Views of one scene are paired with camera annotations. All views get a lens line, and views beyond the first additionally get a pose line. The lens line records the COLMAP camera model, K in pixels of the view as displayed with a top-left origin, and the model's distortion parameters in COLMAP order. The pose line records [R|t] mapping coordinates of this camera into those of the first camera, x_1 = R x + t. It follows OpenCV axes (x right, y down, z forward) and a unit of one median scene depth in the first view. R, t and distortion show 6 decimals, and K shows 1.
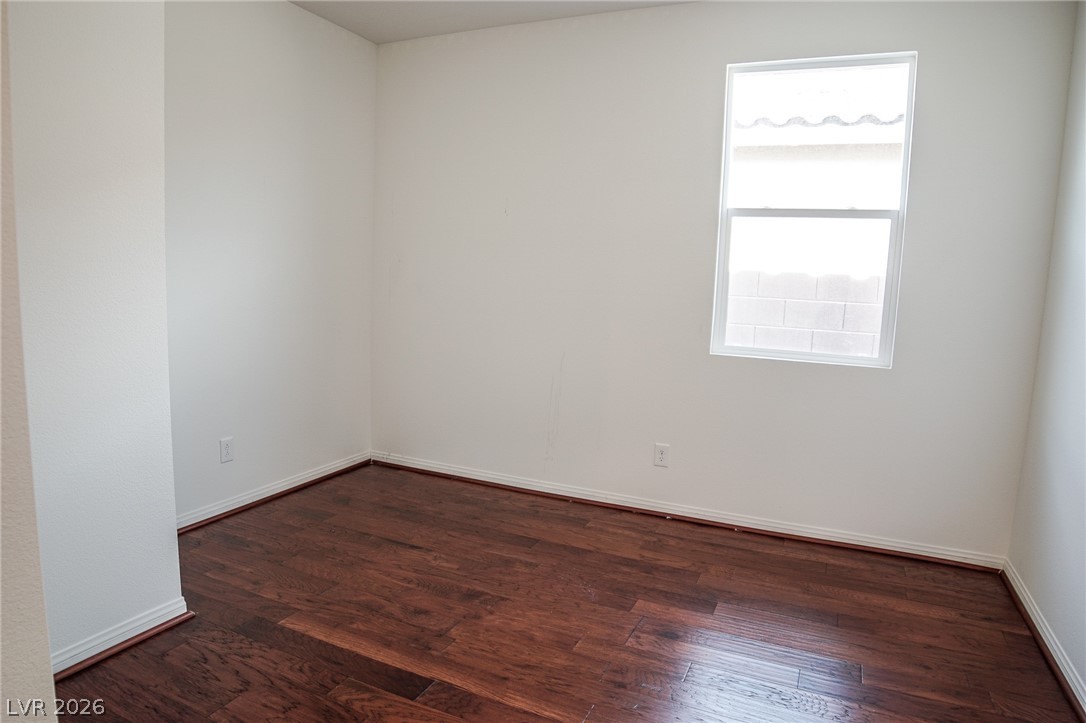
lens RADIAL K [[699.2, 0, 543.0], [0, 699.2, 361.5], [0, 0, 1]] dist [-0.133086, 0.072910]
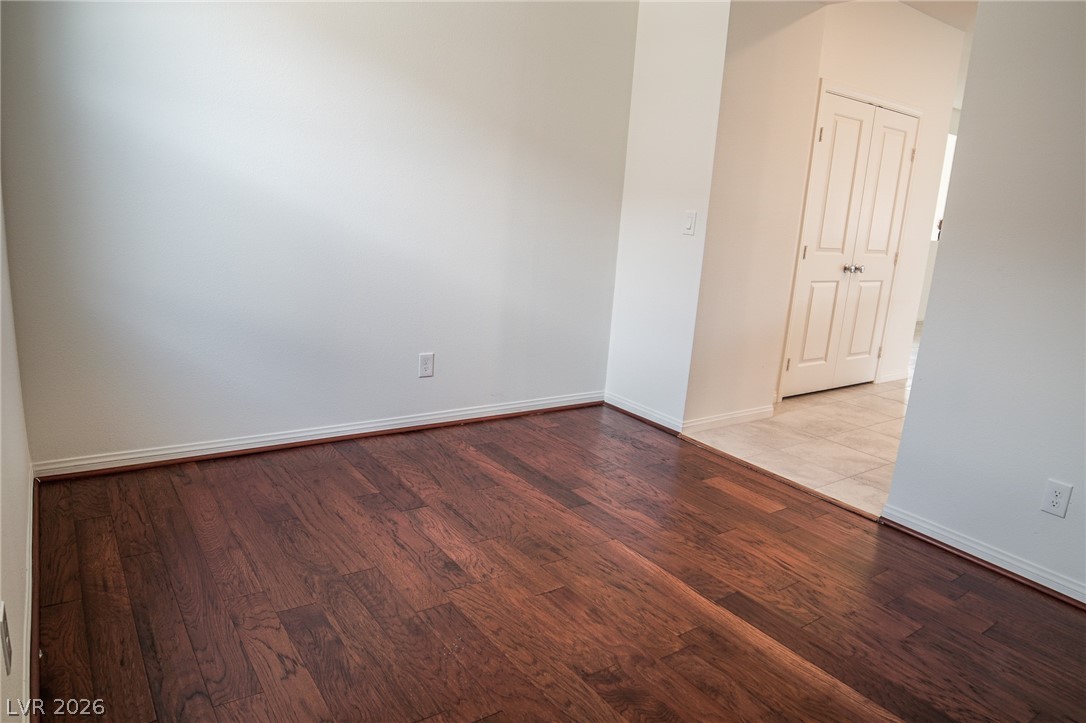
lens RADIAL K [[699.2, 0, 543.0], [0, 699.2, 361.5], [0, 0, 1]] dist [-0.133086, 0.072910]
pose [[-0.859563, -0.215031, 0.463588, -0.347065], [-0.039986, 0.932683, 0.358475, -0.232550], [-0.509463, 0.289594, -0.810297, 1.920136]]
